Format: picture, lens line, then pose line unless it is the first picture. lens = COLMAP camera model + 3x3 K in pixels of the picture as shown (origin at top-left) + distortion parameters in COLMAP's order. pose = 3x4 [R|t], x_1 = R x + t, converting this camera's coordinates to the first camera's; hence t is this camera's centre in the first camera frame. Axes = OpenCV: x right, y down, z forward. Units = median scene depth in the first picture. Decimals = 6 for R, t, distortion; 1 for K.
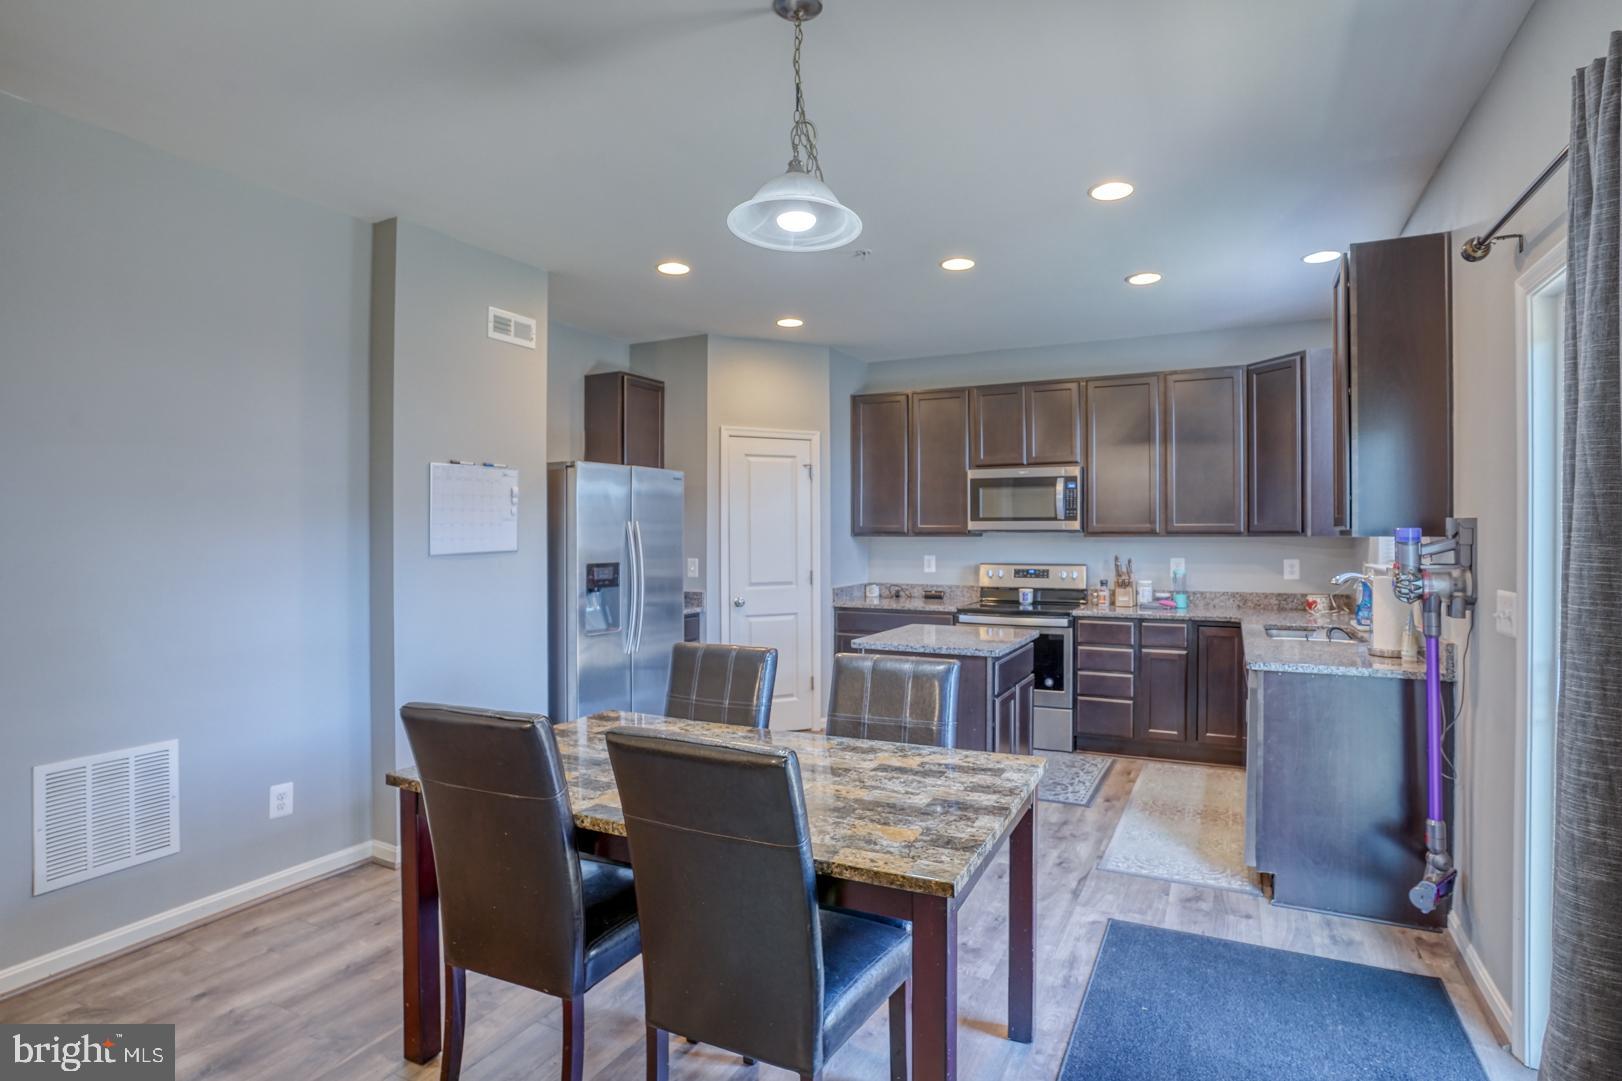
lens RADIAL K [[826.5, 0, 782.6], [0, 826.5, 535.9], [0, 0, 1]] dist [-0.083478, 0.044107]
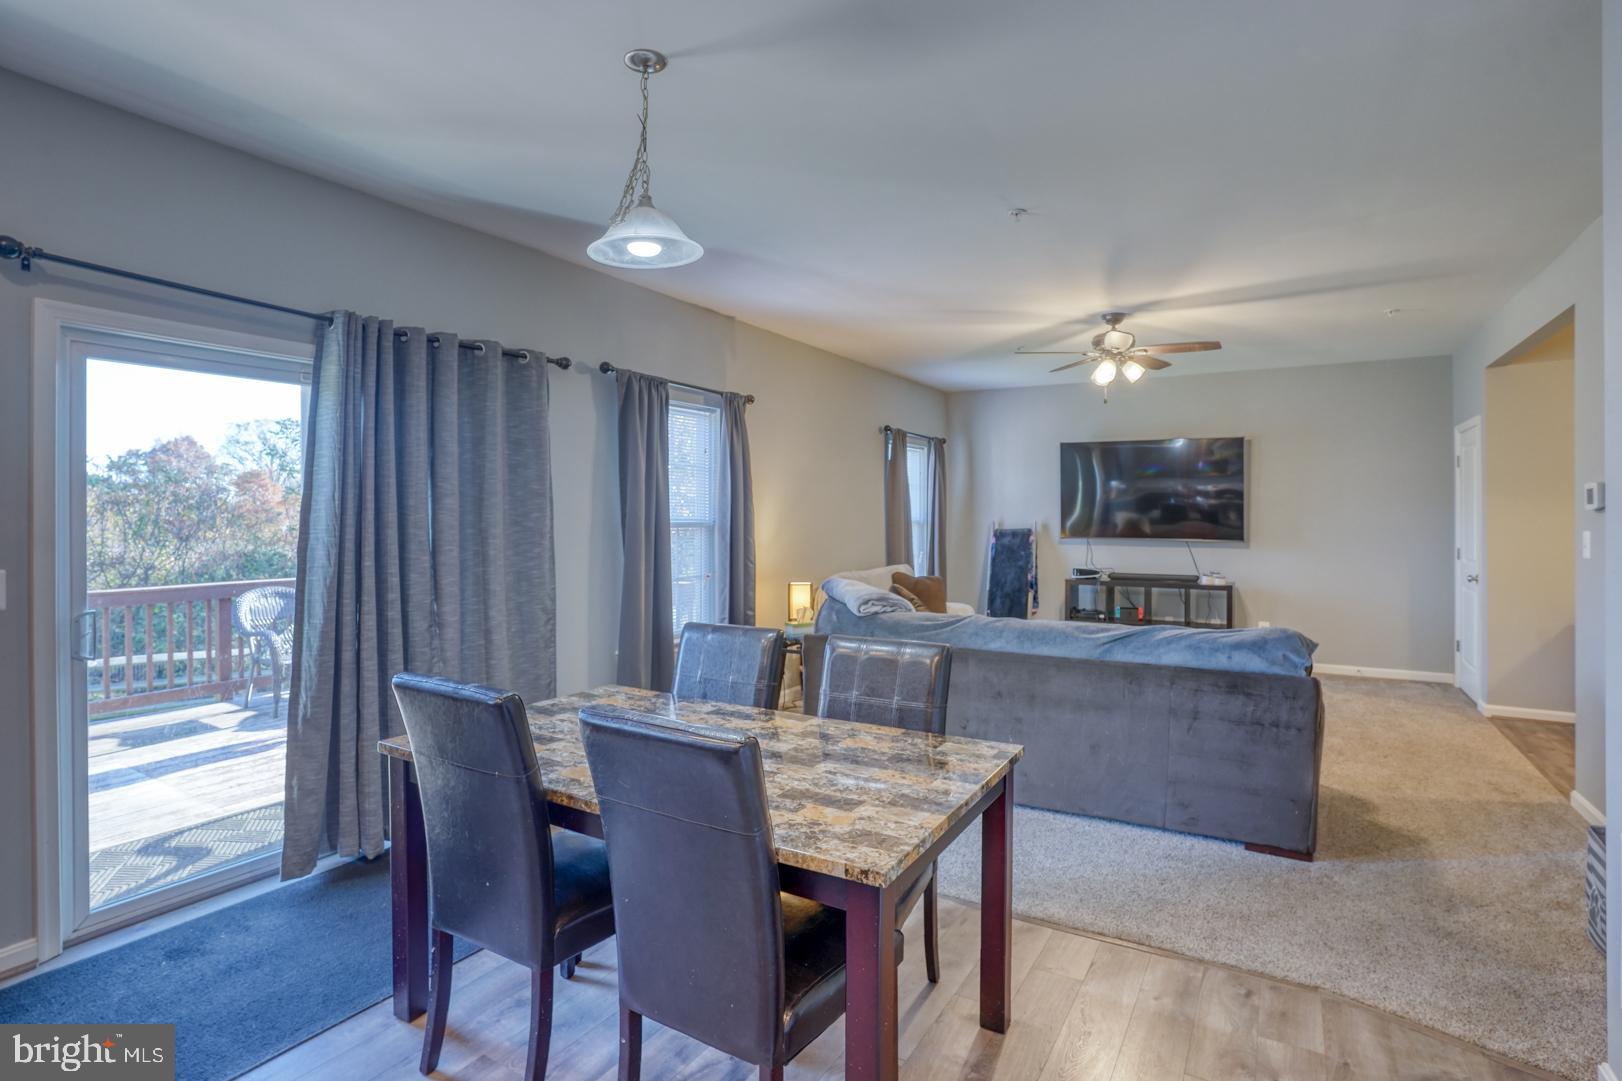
lens RADIAL K [[822.7, 0, 797.8], [0, 822.7, 510.9], [0, 0, 1]] dist [-0.082108, 0.043832]
pose [[-0.999155, -0.000677, 0.041106, -0.097421], [-0.000857, 0.999990, -0.004362, -0.002134], [-0.041102, -0.004393, -0.999145, 0.840273]]
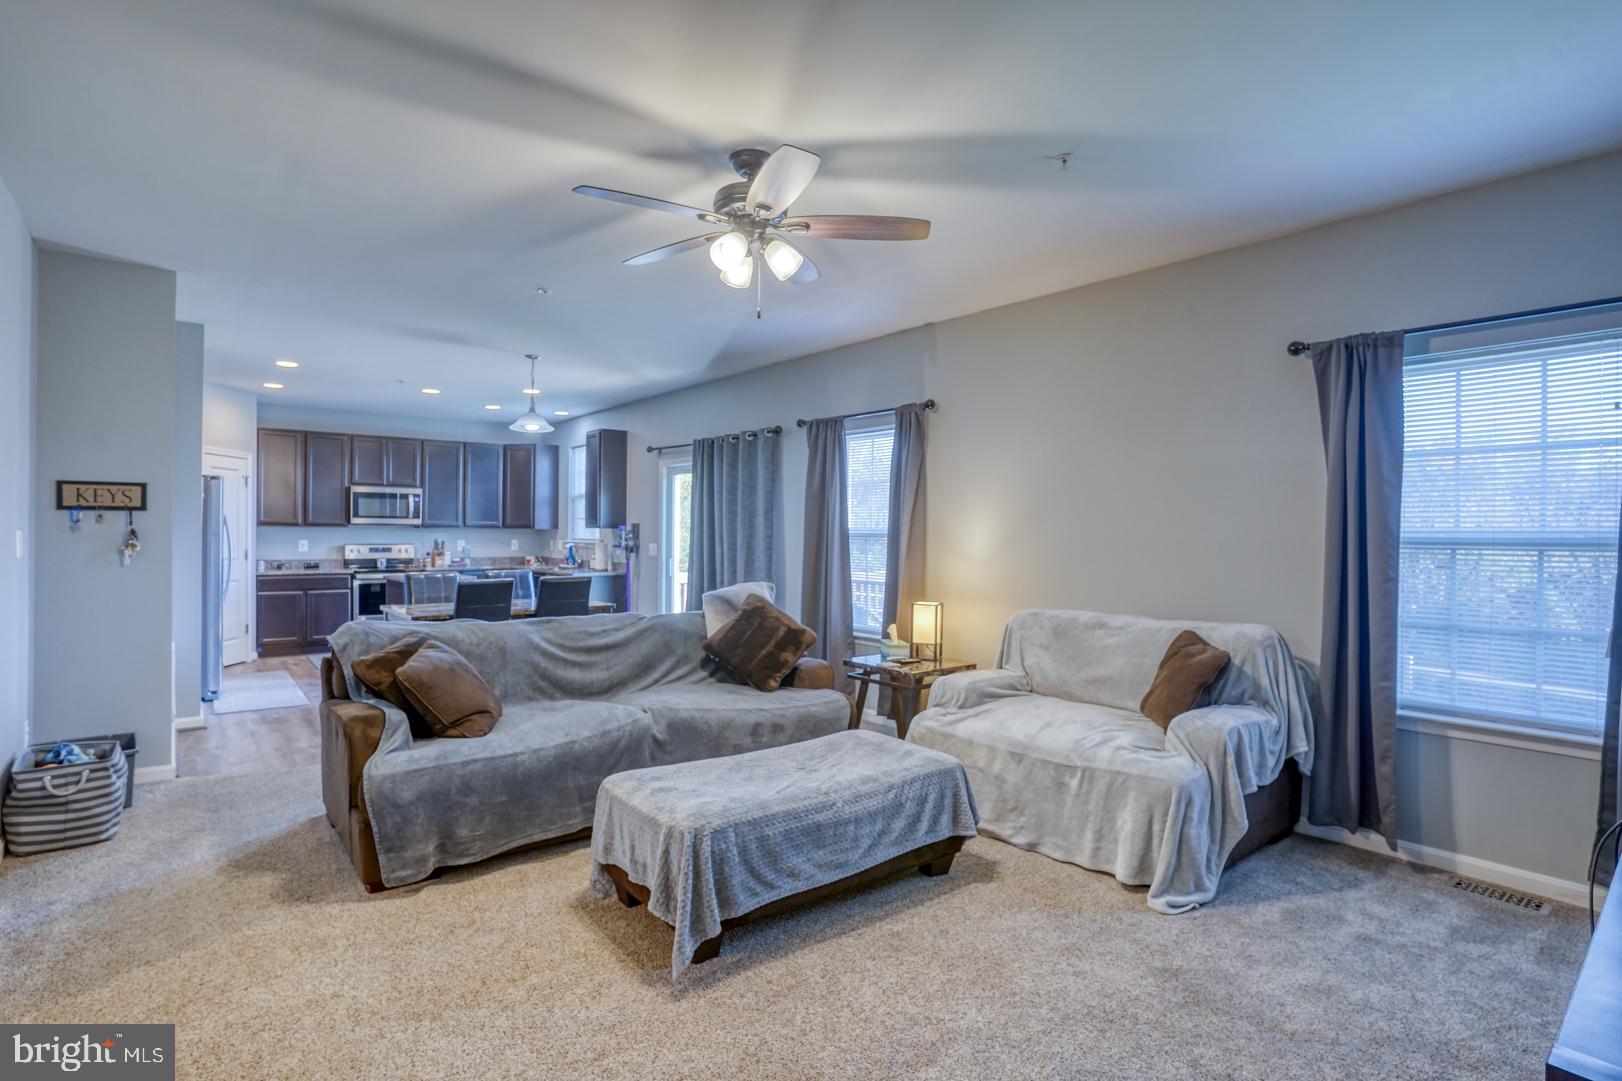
lens RADIAL K [[812.6, 0, 814.7], [0, 812.6, 537.6], [0, 0, 1]] dist [-0.080373, 0.040214]
pose [[0.368214, -0.001231, 0.929740, -0.967424], [-0.006943, 0.999968, 0.004074, 0.009153], [-0.929715, -0.007955, 0.368194, -0.457833]]
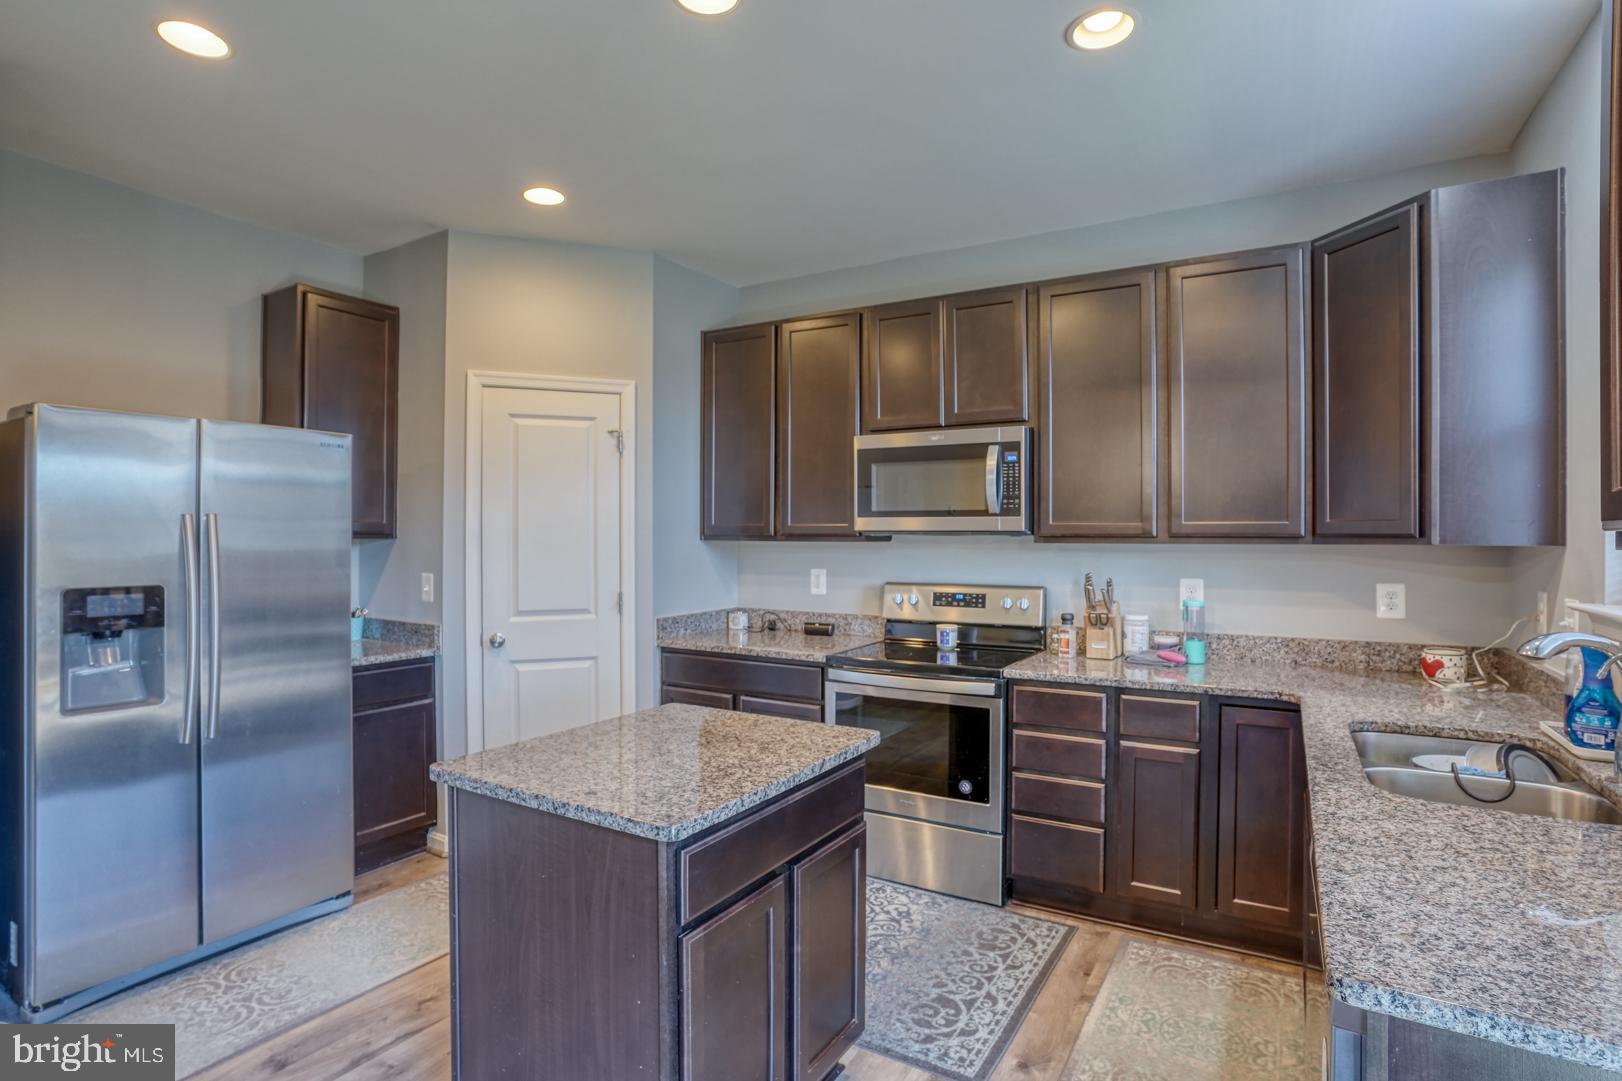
lens RADIAL K [[826.5, 0, 782.6], [0, 826.5, 535.9], [0, 0, 1]] dist [-0.083478, 0.044107]
pose [[0.998665, 0.003614, -0.051522, 0.220736], [-0.003672, 0.999993, -0.001045, -0.002614], [0.051518, 0.001233, 0.998671, 0.395251]]
